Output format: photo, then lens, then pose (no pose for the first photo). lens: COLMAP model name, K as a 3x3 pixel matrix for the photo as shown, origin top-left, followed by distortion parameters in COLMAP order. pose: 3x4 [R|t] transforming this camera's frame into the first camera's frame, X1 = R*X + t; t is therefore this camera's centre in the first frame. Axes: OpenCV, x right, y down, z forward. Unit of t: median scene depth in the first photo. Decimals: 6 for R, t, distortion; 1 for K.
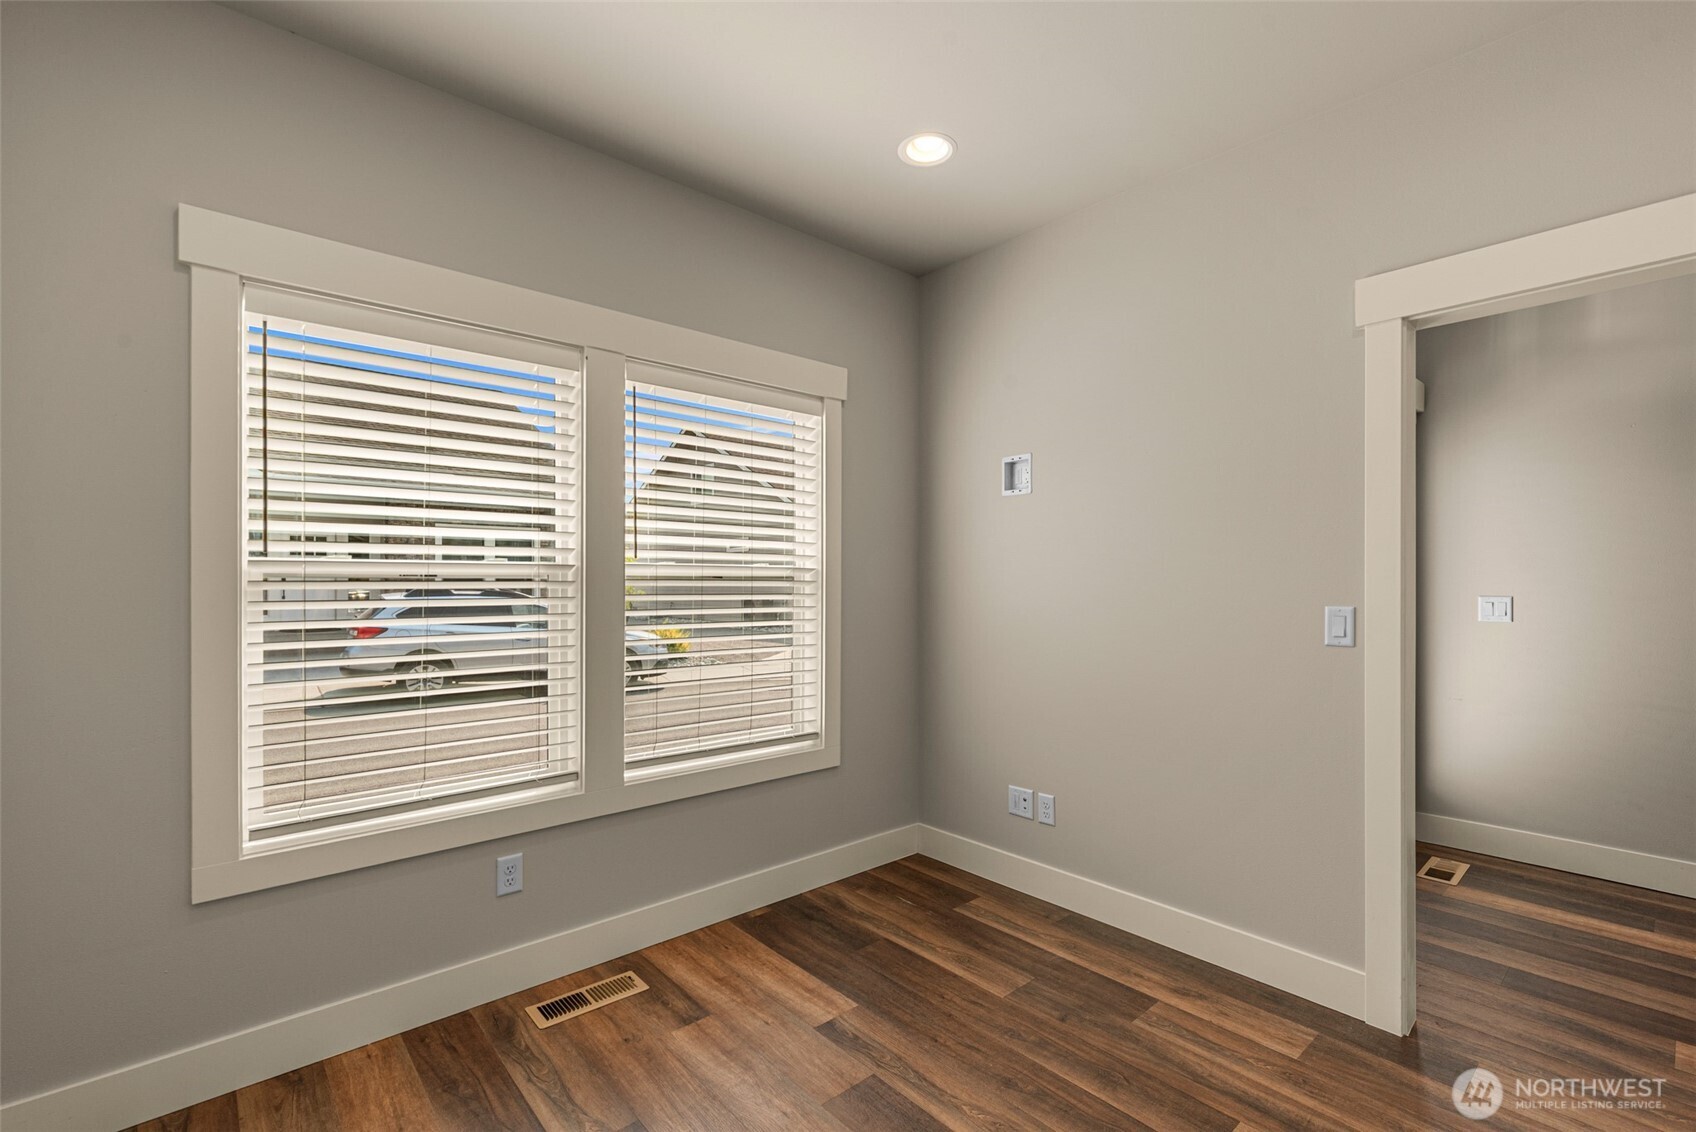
lens RADIAL K [[746.8, 0, 854.4], [0, 746.8, 578.5], [0, 0, 1]] dist [-0.001271, 0.000417]
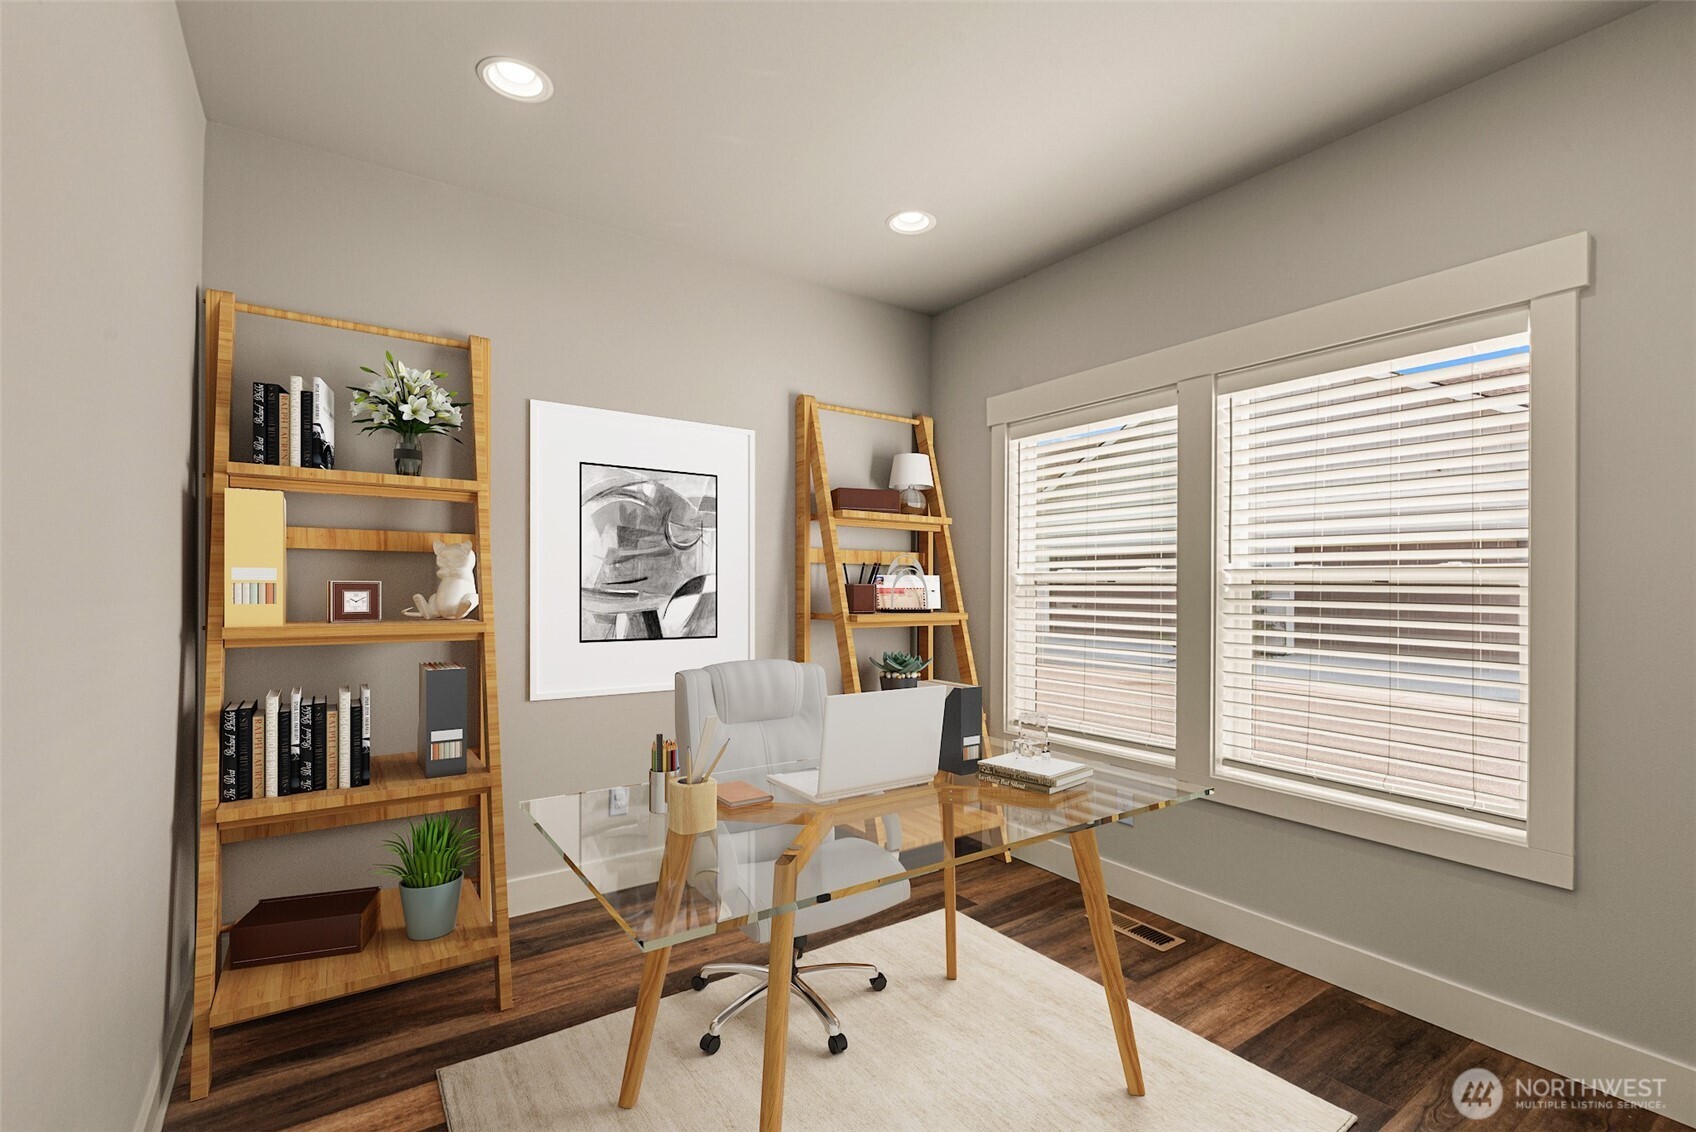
lens RADIAL K [[746.8, 0, 853.6], [0, 746.8, 574.6], [0, 0, 1]] dist [-0.001271, 0.000417]
pose [[-0.106340, -0.013647, -0.994236, 0.798427], [-0.000157, 0.999906, -0.013708, 0.002692], [0.994330, -0.001301, -0.106332, 0.595660]]
